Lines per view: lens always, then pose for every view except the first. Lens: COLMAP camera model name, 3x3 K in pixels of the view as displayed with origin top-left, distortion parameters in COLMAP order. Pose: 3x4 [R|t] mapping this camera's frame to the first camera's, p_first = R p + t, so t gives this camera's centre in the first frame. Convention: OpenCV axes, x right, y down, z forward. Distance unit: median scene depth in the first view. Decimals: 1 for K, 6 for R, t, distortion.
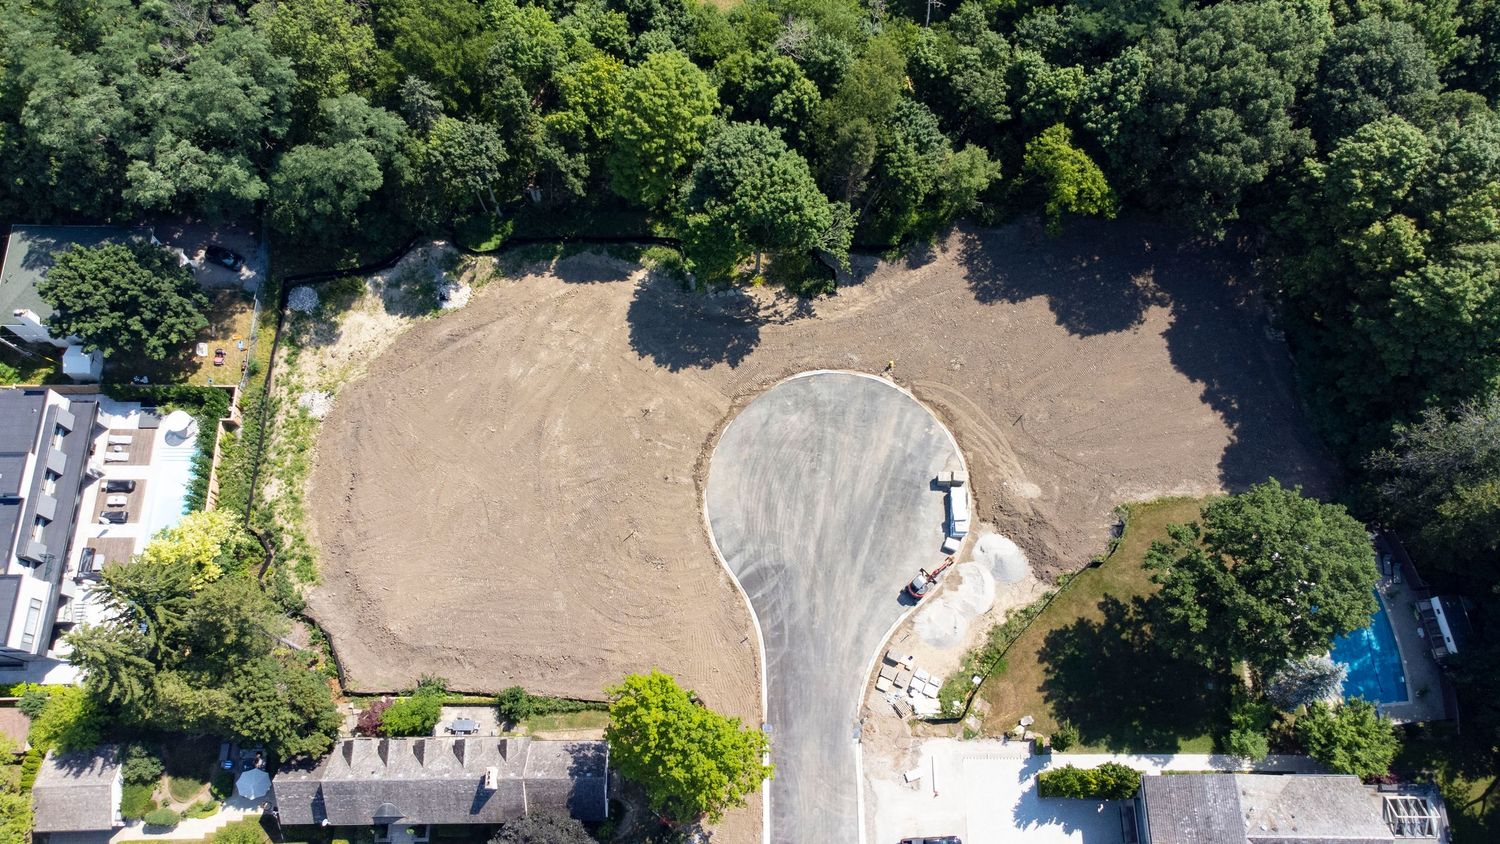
lens RADIAL K [[1118.9, 0, 750.1], [0, 1118.9, 430.1], [0, 0, 1]] dist [0.021388, 0.018691]
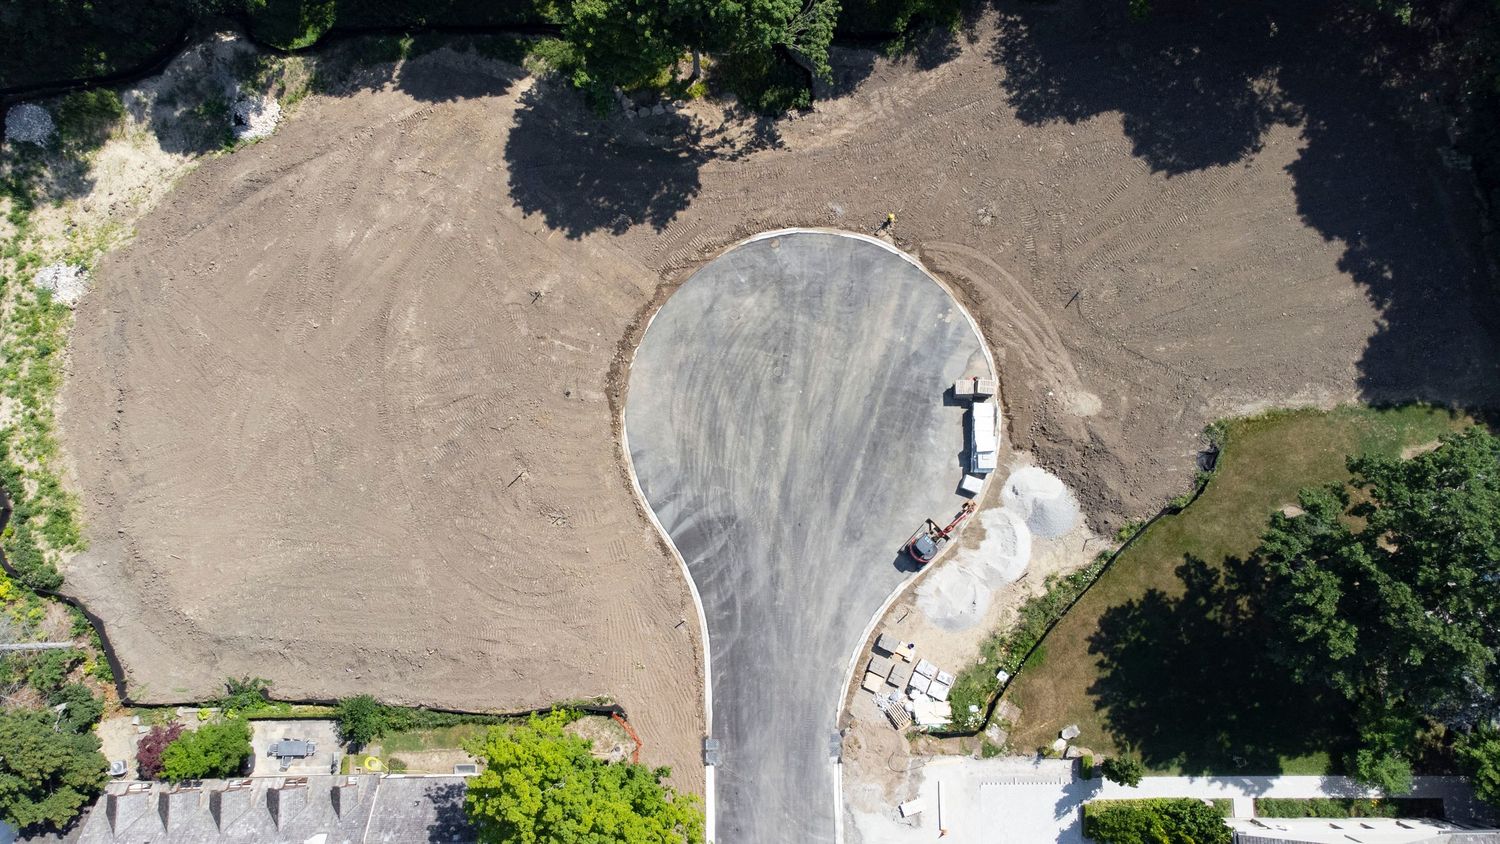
lens RADIAL K [[1118.9, 0, 751.7], [0, 1118.9, 409.8], [0, 0, 1]] dist [0.021388, 0.018691]
pose [[0.999942, -0.010672, -0.001560, 0.041422], [0.010765, 0.978790, 0.204581, -0.089006], [-0.000657, -0.204586, 0.978848, 0.311624]]
